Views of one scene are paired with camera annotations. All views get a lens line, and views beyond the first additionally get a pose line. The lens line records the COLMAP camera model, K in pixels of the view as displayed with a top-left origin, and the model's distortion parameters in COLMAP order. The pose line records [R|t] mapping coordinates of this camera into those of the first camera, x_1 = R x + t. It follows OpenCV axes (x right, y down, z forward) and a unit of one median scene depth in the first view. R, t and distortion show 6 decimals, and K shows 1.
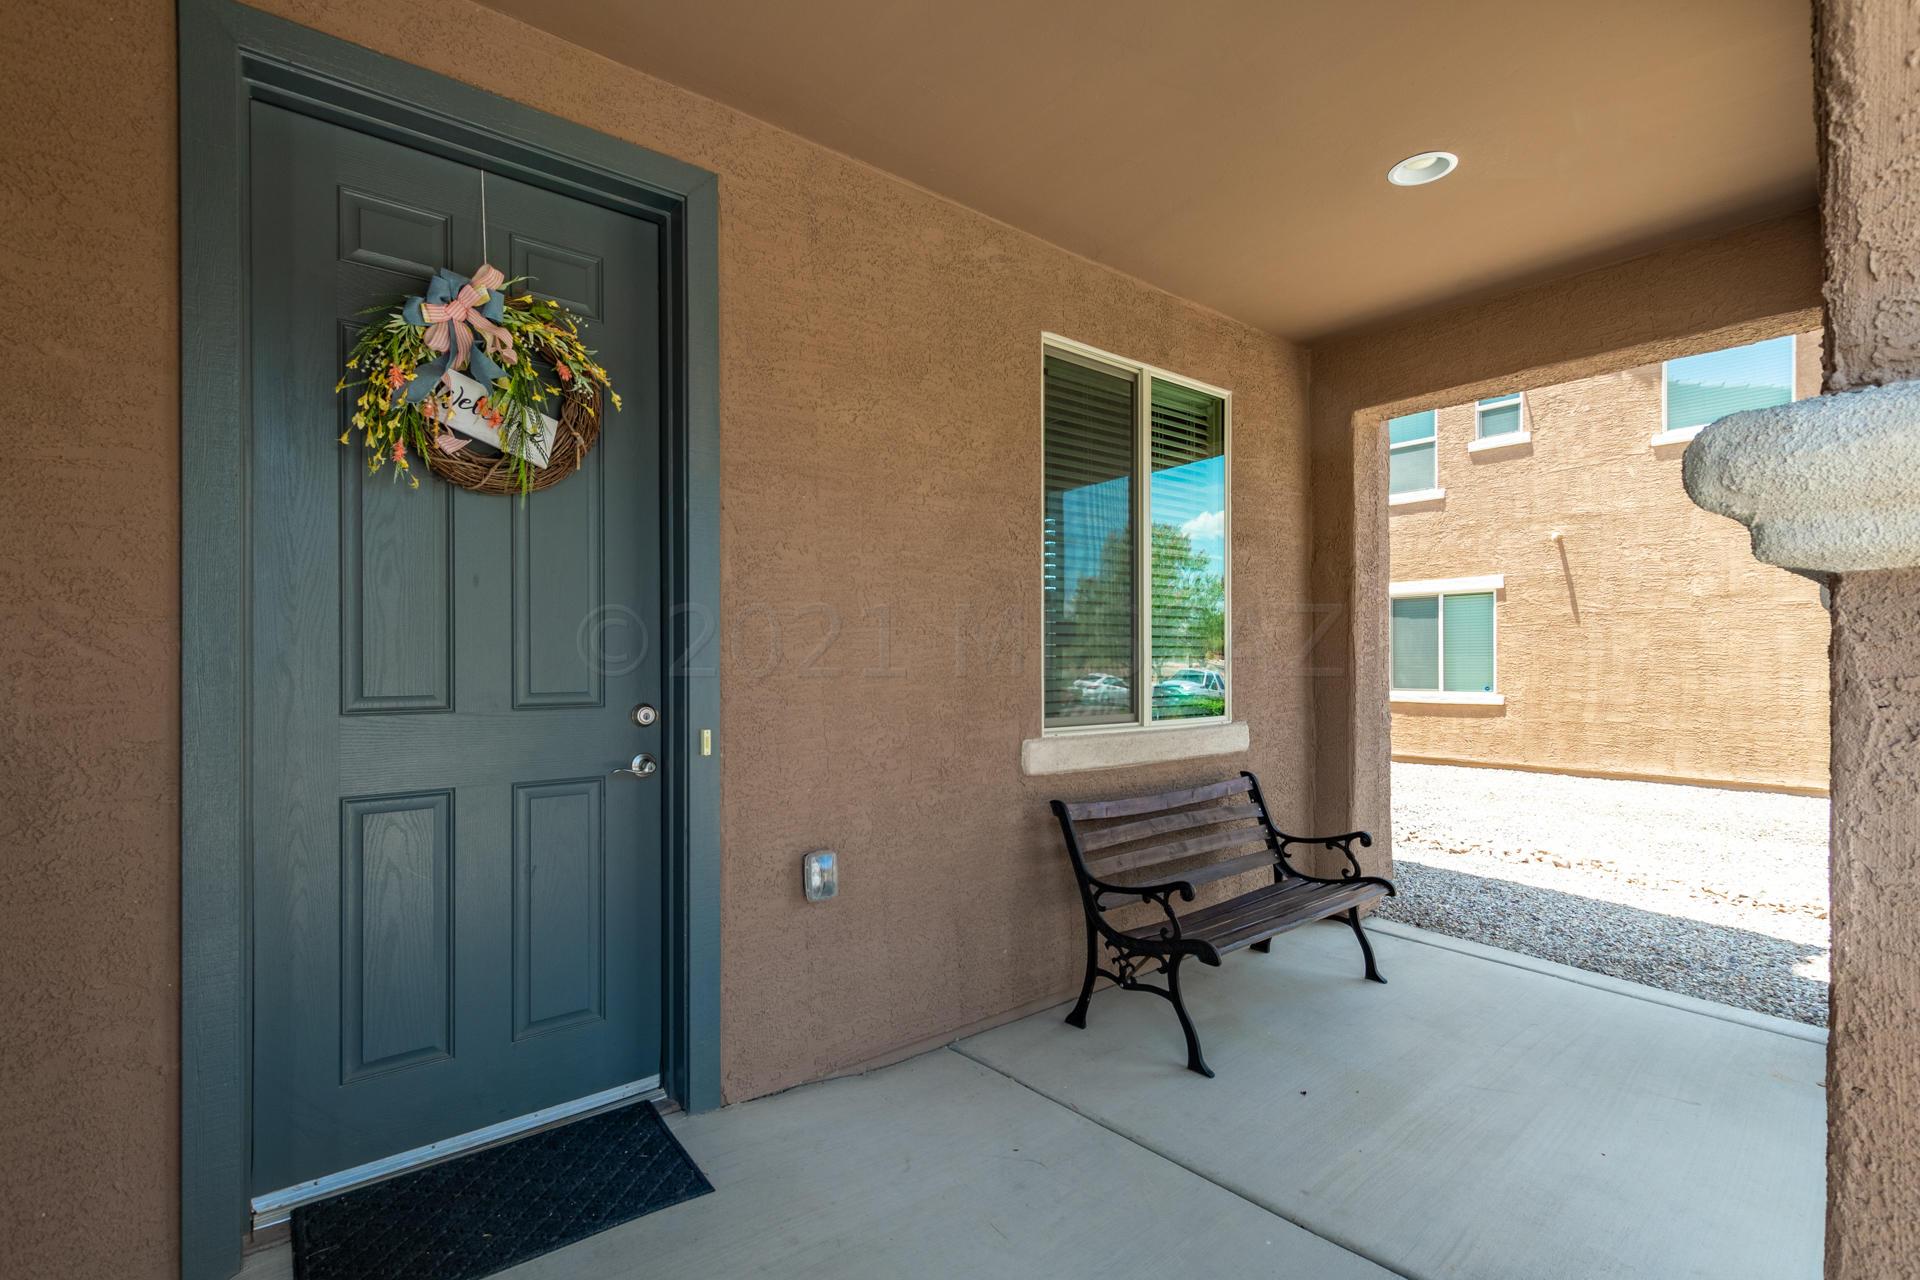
lens RADIAL K [[876.8, 0, 961.2], [0, 876.8, 596.2], [0, 0, 1]] dist [0.024156, 0.000134]
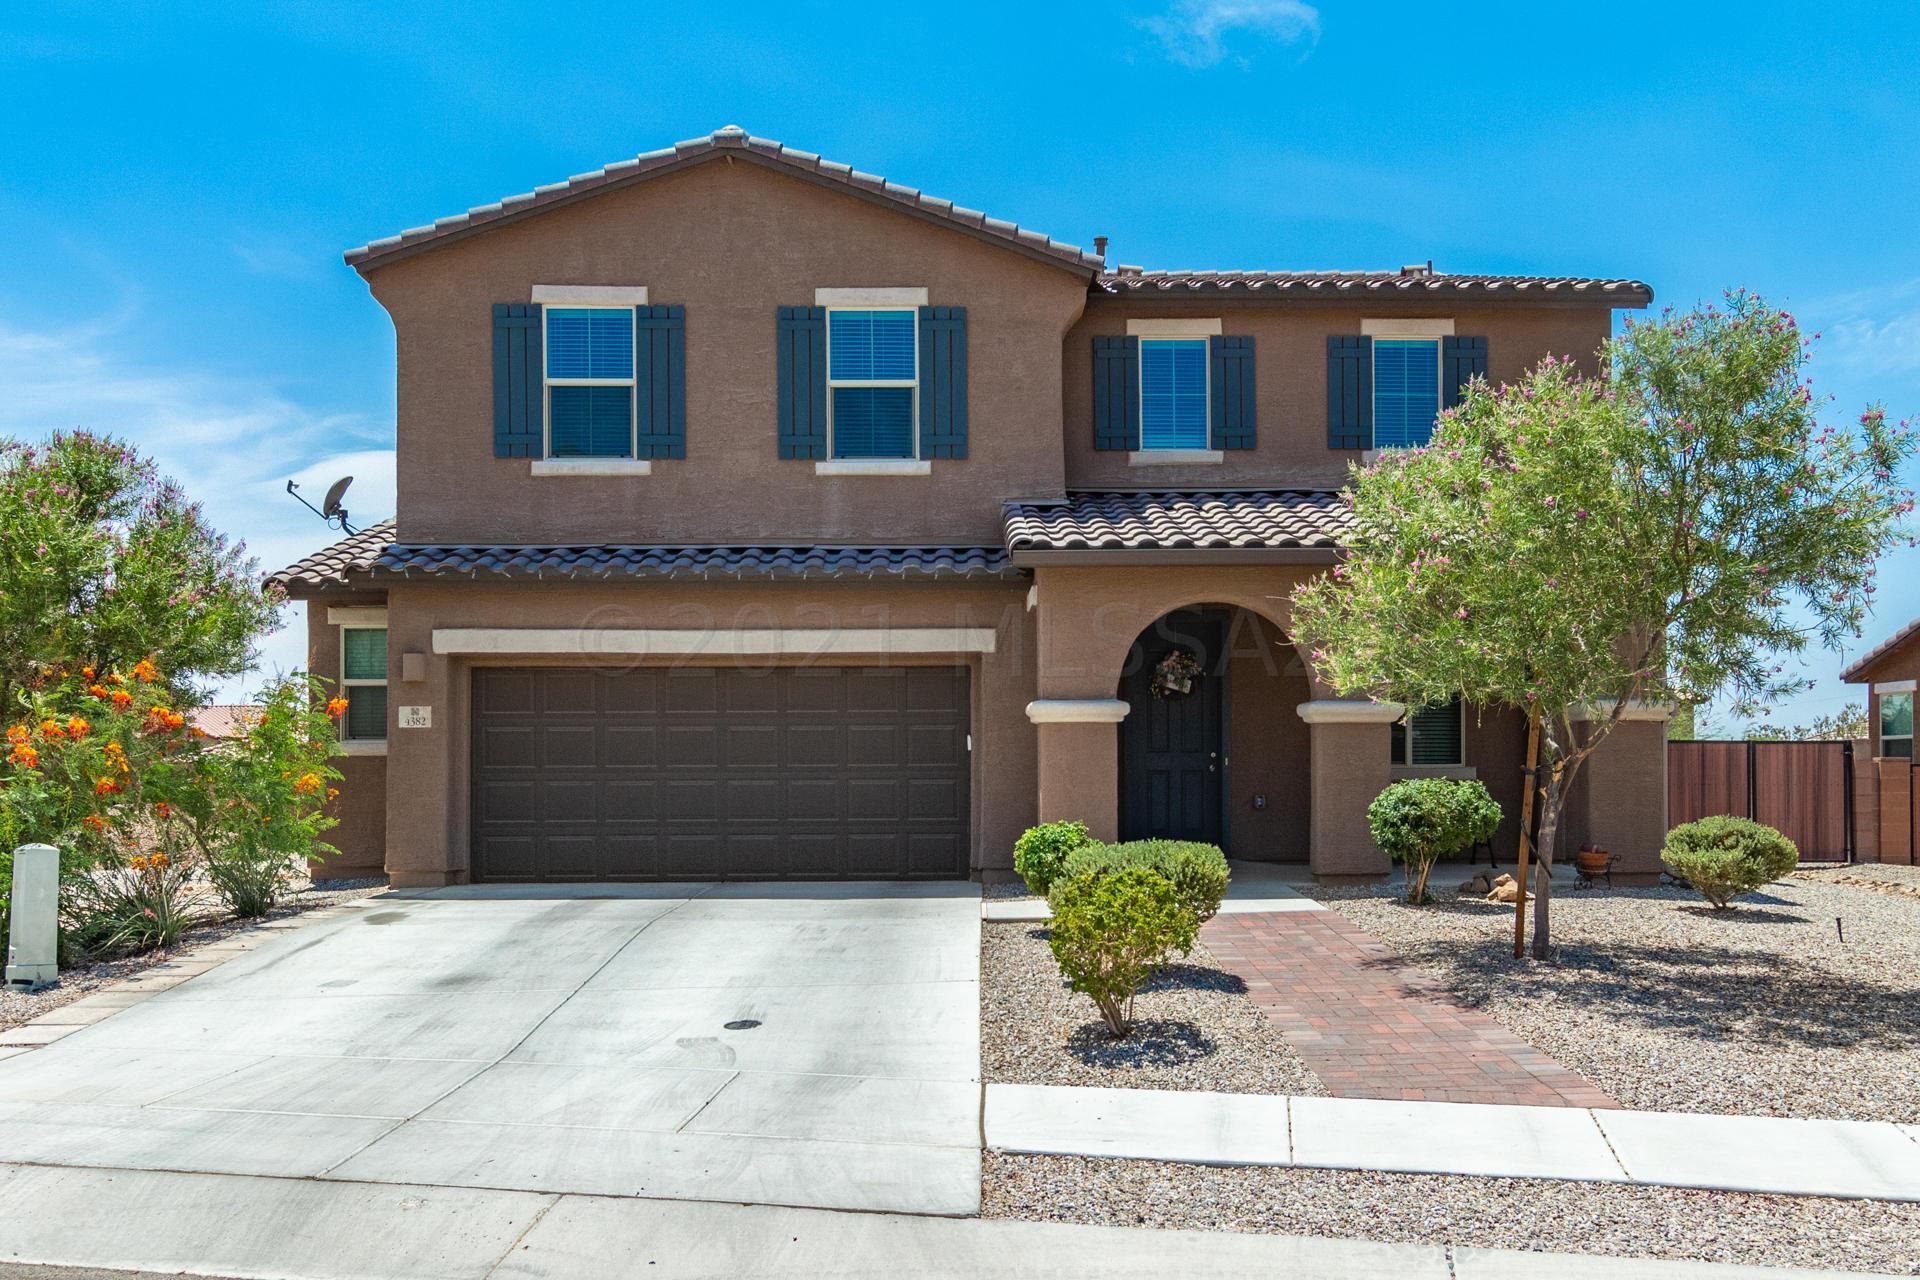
lens RADIAL K [[1241.6, 0, 960.0], [0, 1241.6, 640.0], [0, 0, 1]] dist [-0.000987, -0.000576]
pose [[0.771232, -0.004966, -0.636535, 2.408774], [0.005198, 0.999985, -0.001504, -0.389822], [0.636533, -0.002148, 0.771247, -4.170055]]
